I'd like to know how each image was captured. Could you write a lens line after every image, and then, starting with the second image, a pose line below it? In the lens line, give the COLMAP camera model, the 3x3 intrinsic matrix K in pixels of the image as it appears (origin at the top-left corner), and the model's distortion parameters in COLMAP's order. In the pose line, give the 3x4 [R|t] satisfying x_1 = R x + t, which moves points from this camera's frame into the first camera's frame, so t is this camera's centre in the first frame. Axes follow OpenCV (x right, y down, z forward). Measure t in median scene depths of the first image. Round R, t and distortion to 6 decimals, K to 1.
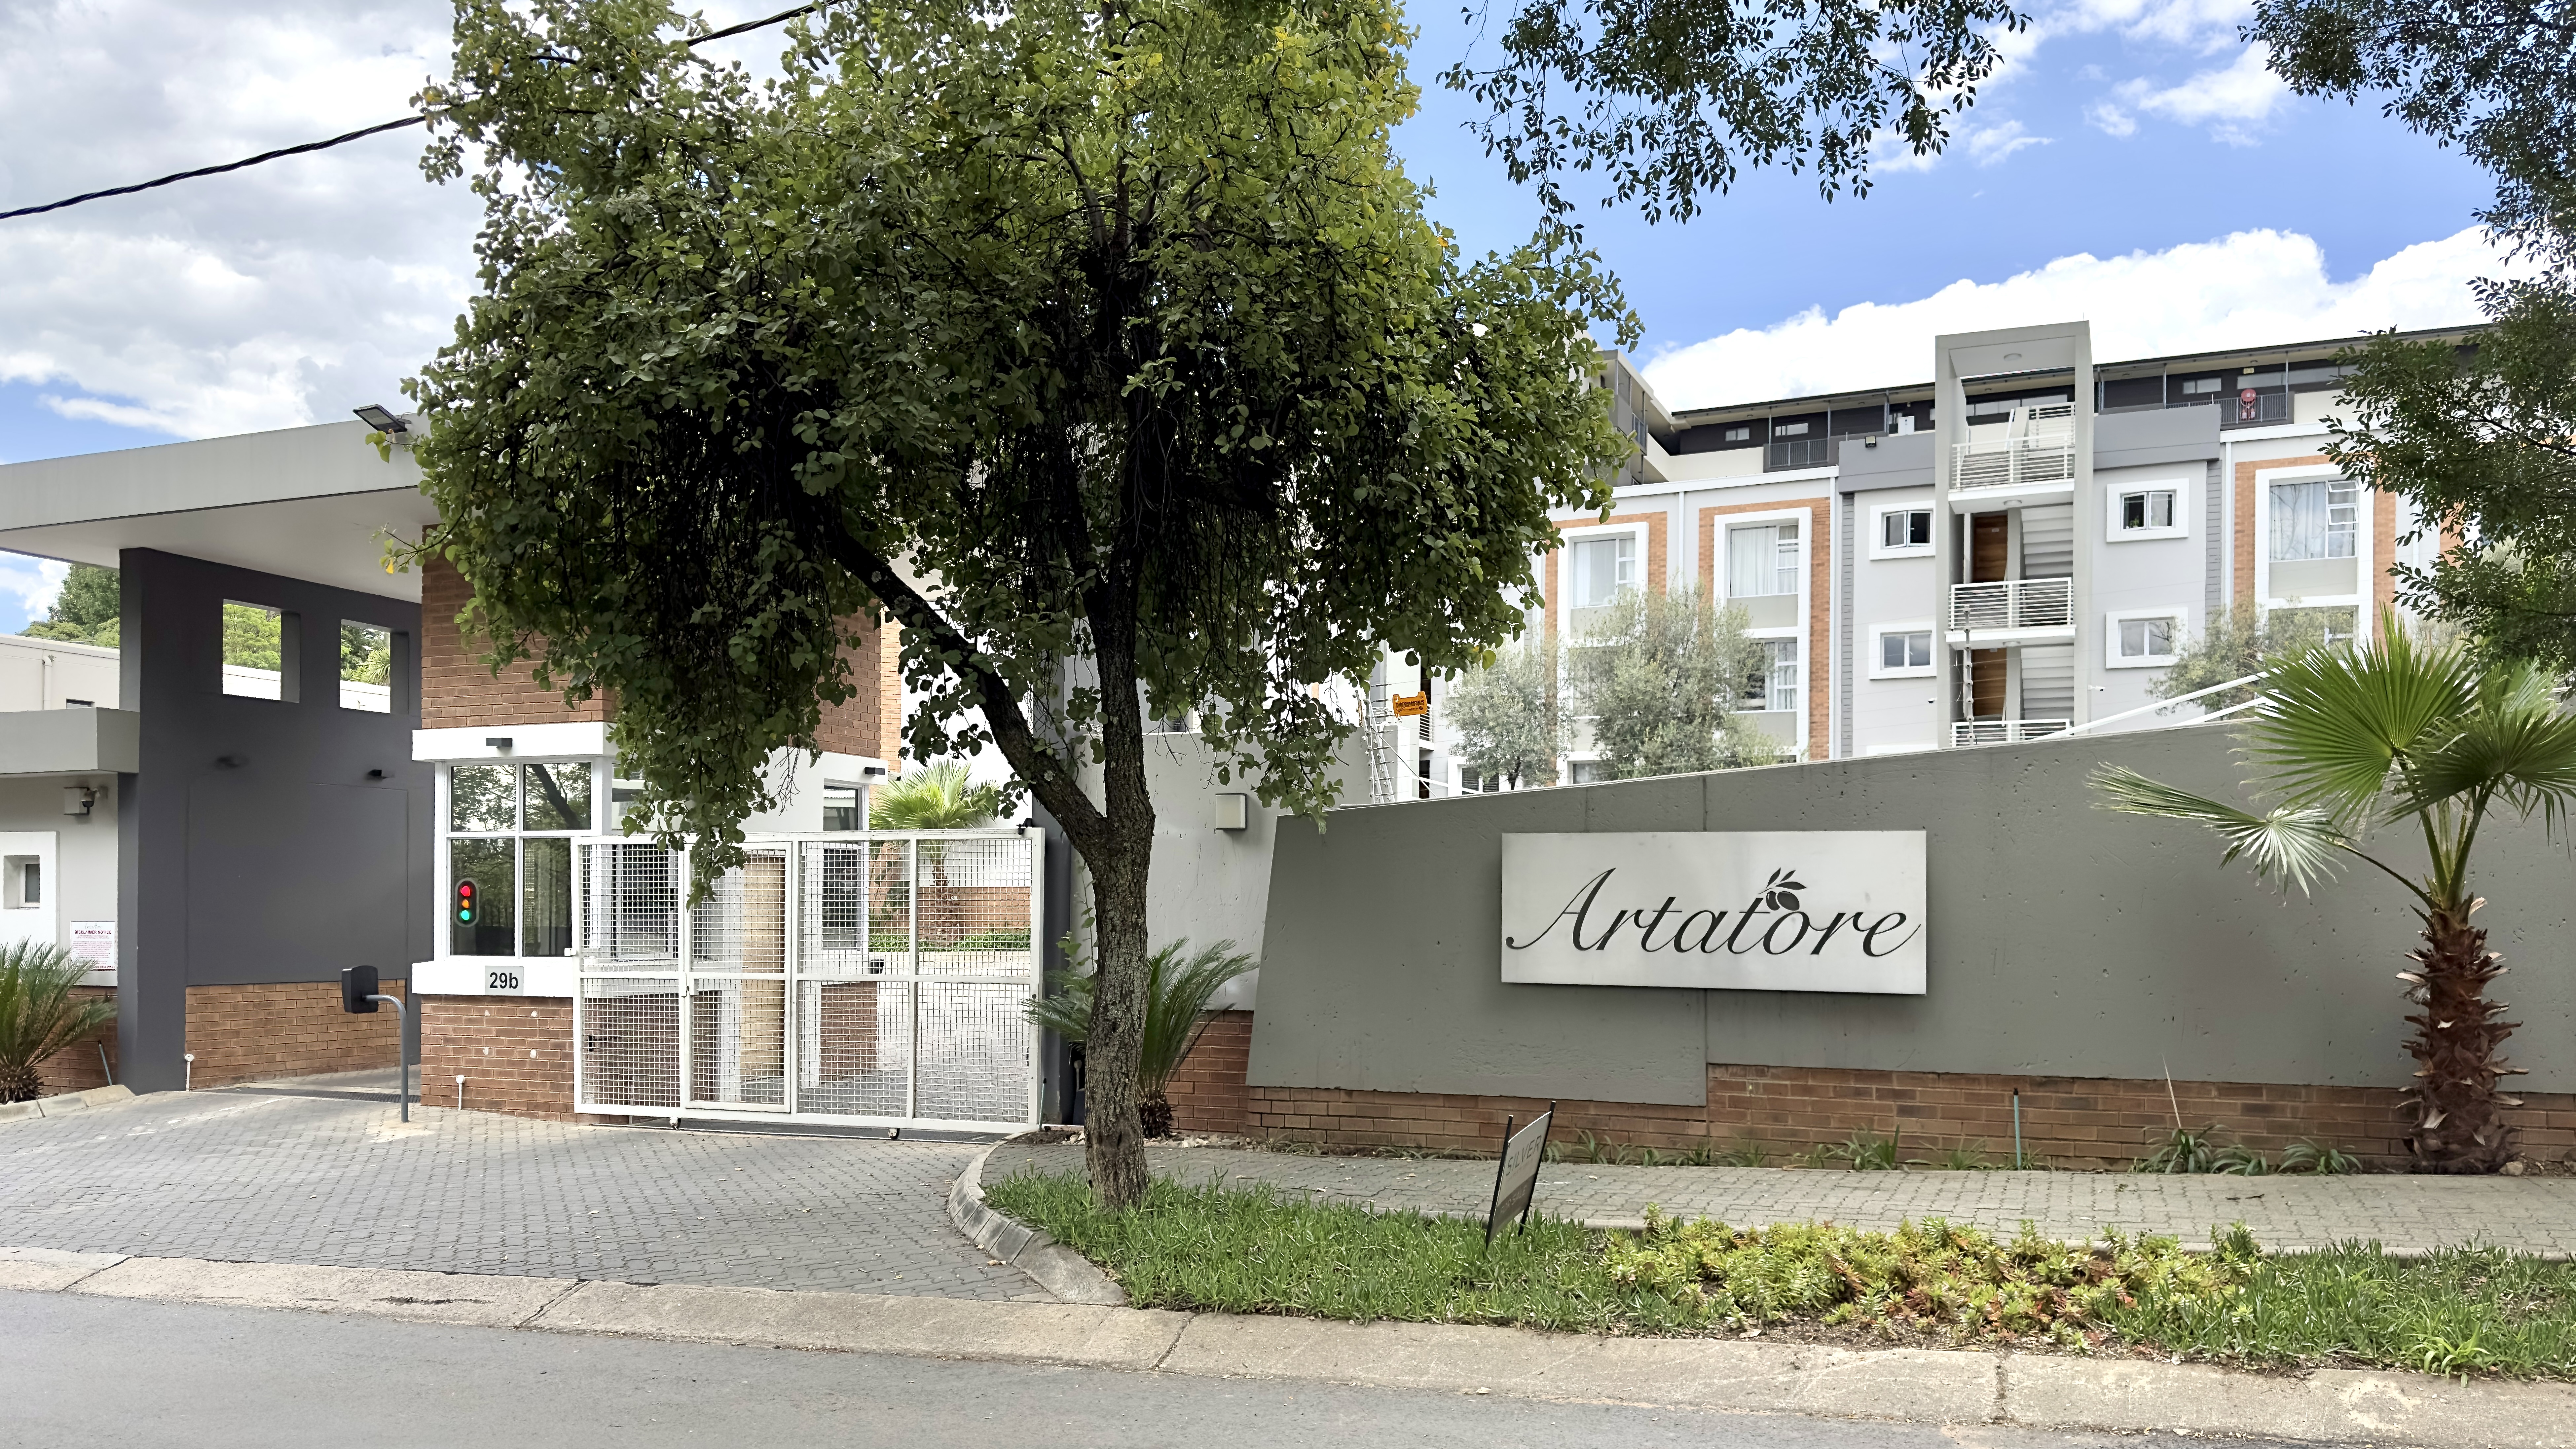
lens RADIAL K [[1586.6, 0, 1335.0], [0, 1586.6, 717.4], [0, 0, 1]] dist [0.066688, -0.072810]
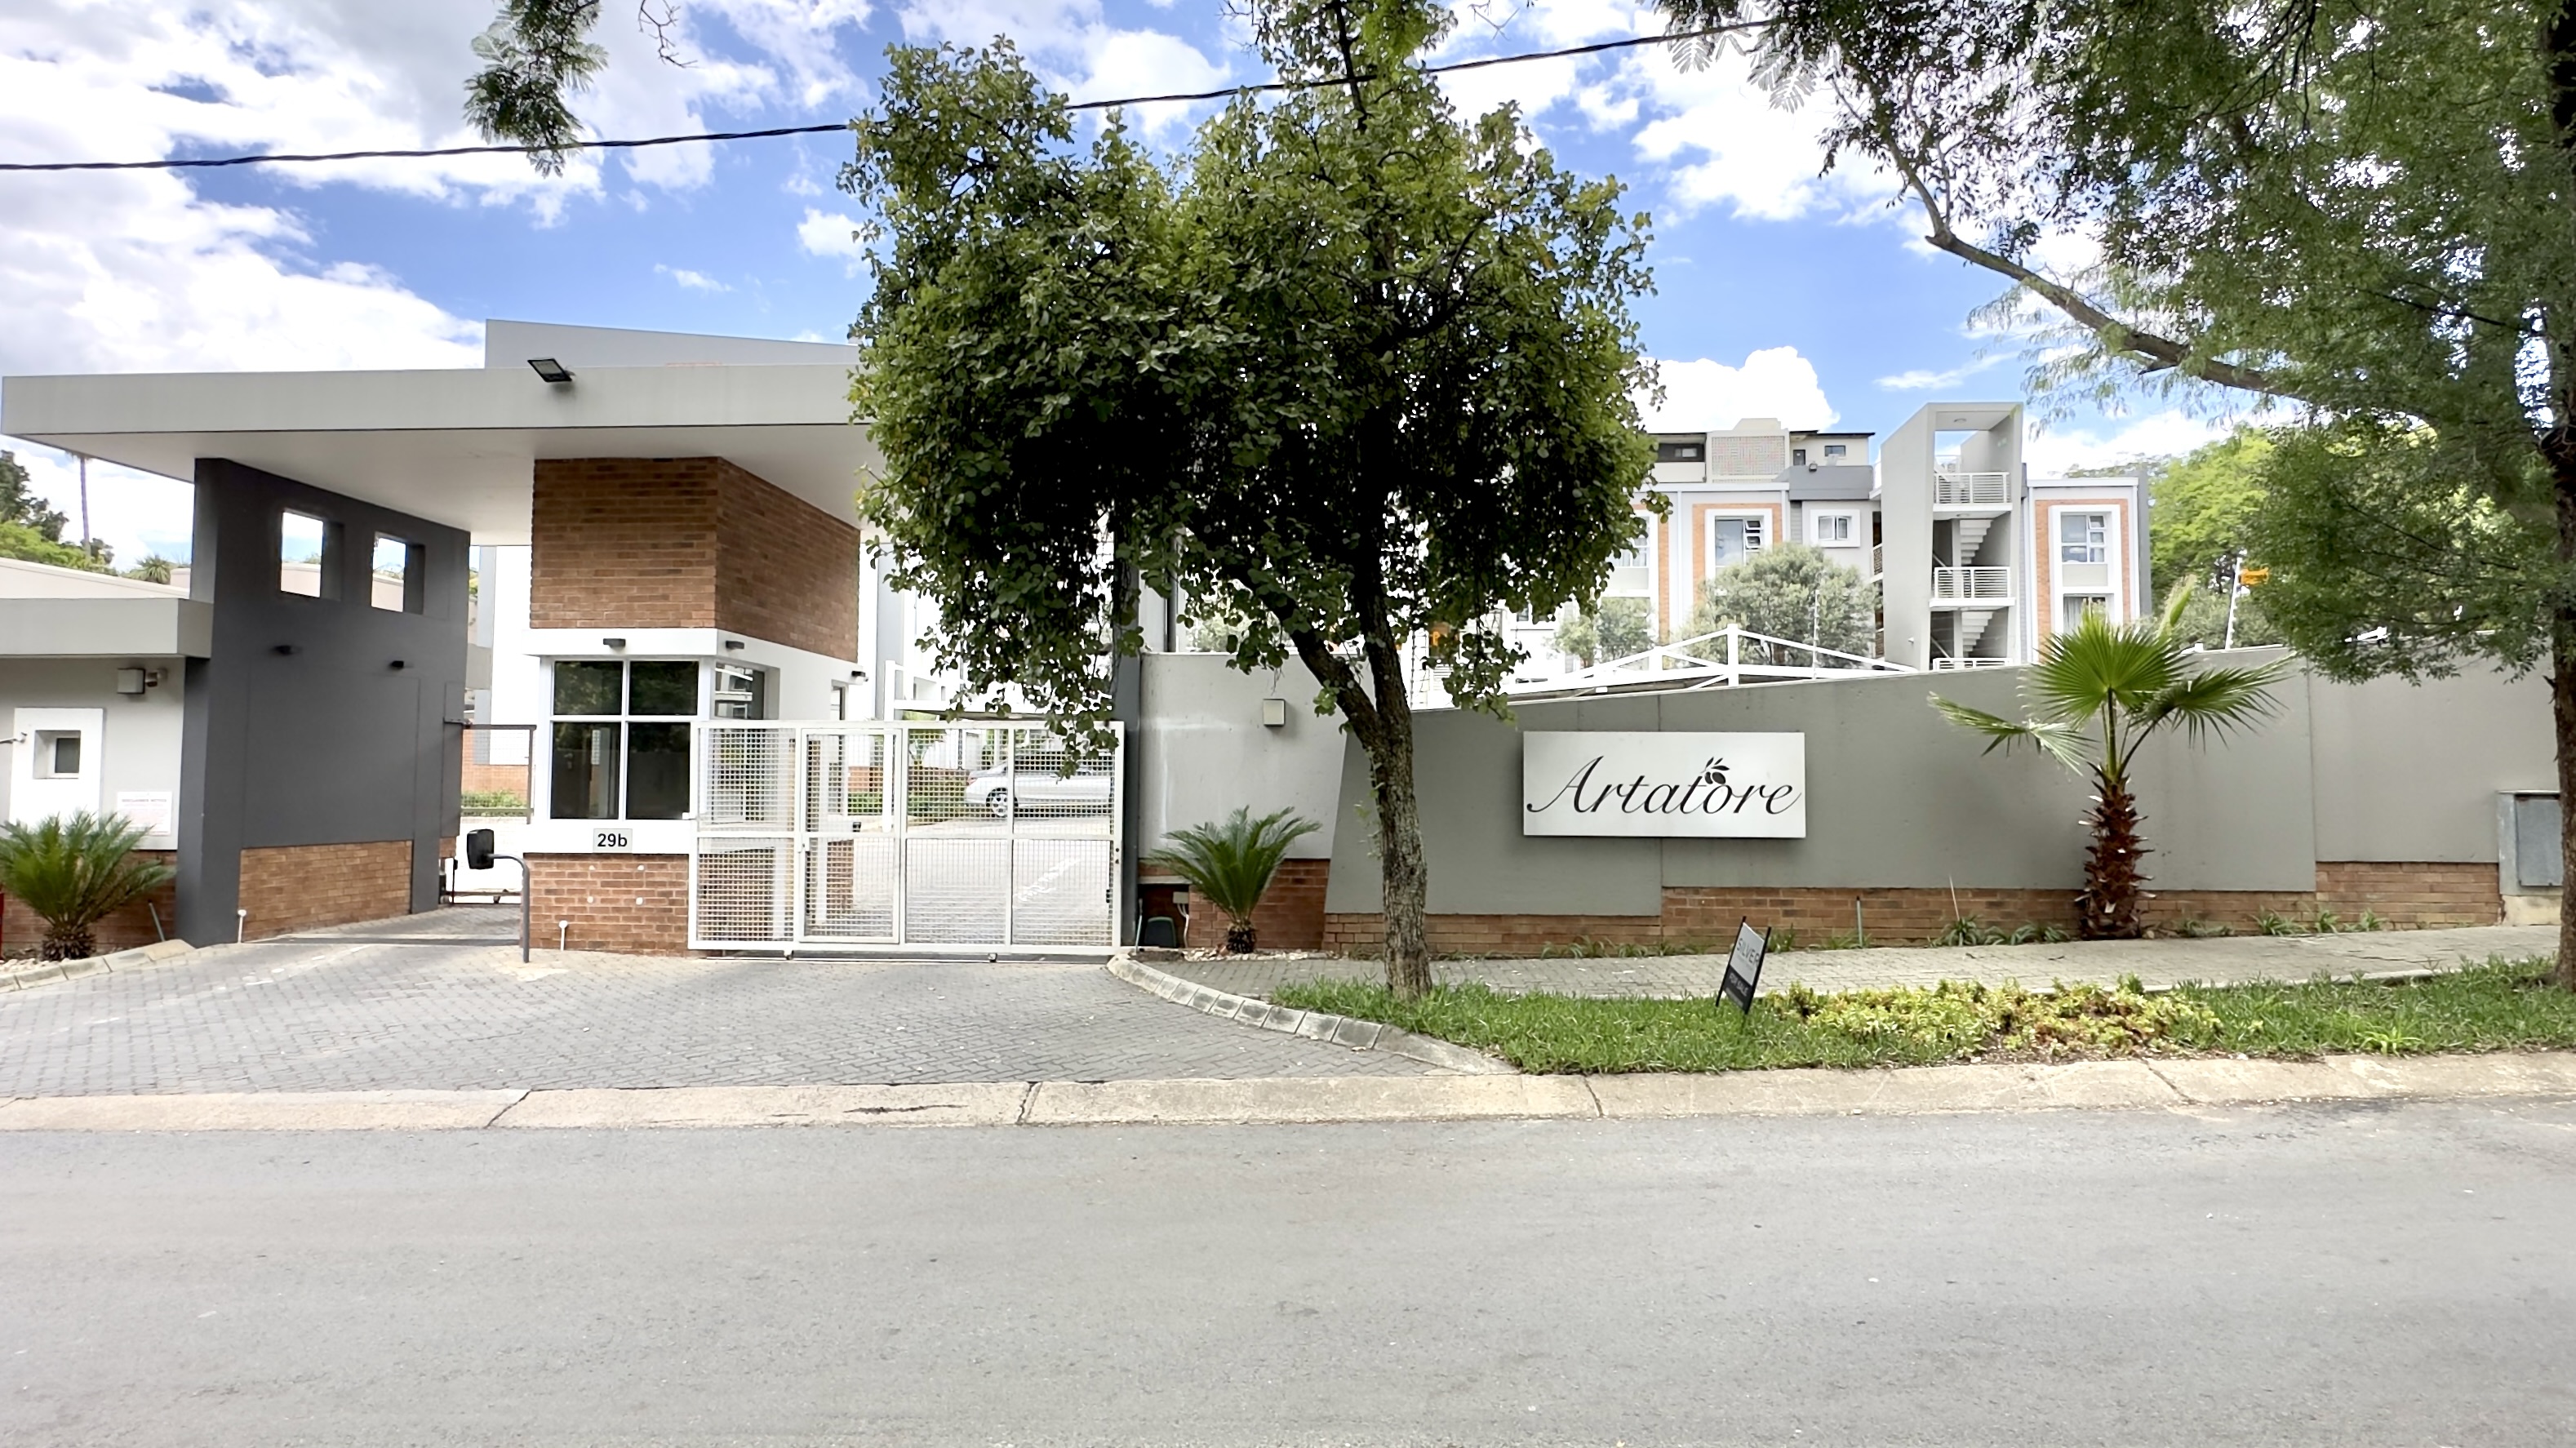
lens RADIAL K [[1114.8, 0, 1280.9], [0, 1114.8, 603.8], [0, 0, 1]] dist [-0.001813, 0.000345]
pose [[0.960516, 0.045130, 0.274539, -0.412051], [-0.034373, 0.998446, -0.043869, 0.009672], [-0.276092, 0.032700, 0.960575, 0.084544]]
